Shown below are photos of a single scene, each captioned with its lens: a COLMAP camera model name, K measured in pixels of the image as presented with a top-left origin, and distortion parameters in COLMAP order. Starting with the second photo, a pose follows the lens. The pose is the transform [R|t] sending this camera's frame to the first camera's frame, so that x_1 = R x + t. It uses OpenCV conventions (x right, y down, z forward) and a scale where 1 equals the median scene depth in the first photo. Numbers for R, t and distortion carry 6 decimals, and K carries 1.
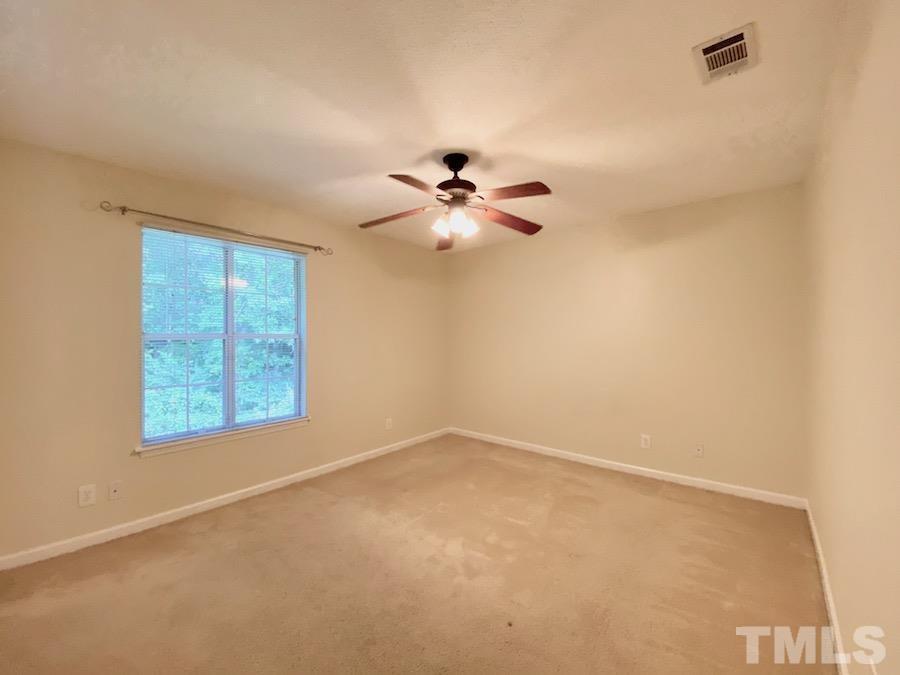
lens RADIAL K [[359.2, 0, 450.0], [0, 359.2, 337.5], [0, 0, 1]] dist [0.000379, 0.000009]
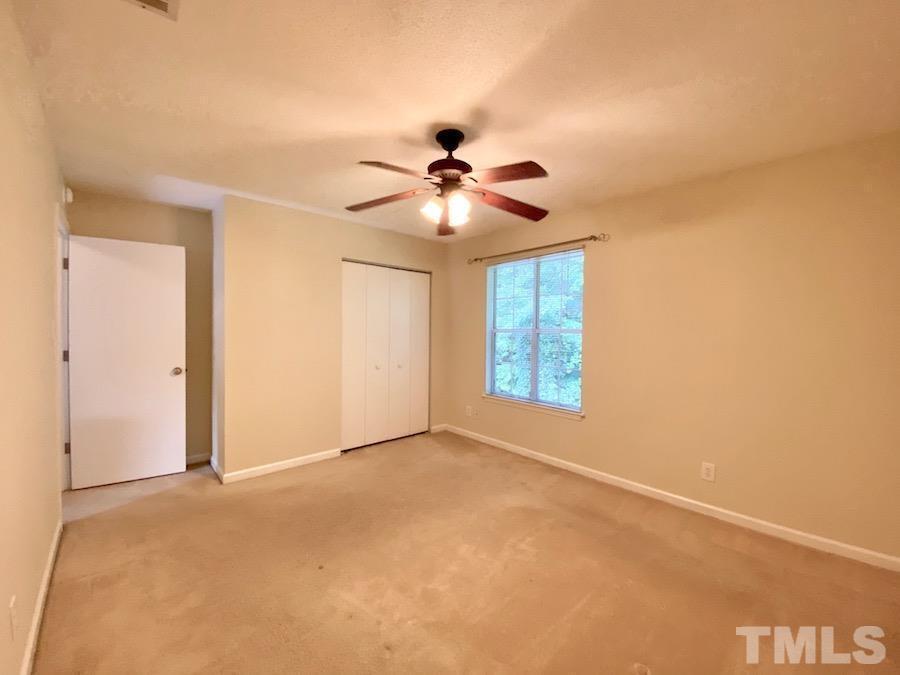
lens RADIAL K [[371.3, 0, 450.0], [0, 371.3, 337.5], [0, 0, 1]] dist [0.000627, 0.000009]
pose [[-0.151295, 0.014678, -0.988380, 0.904935], [-0.015487, 0.999732, 0.017218, 0.003545], [0.988367, 0.017912, -0.151027, 1.074526]]
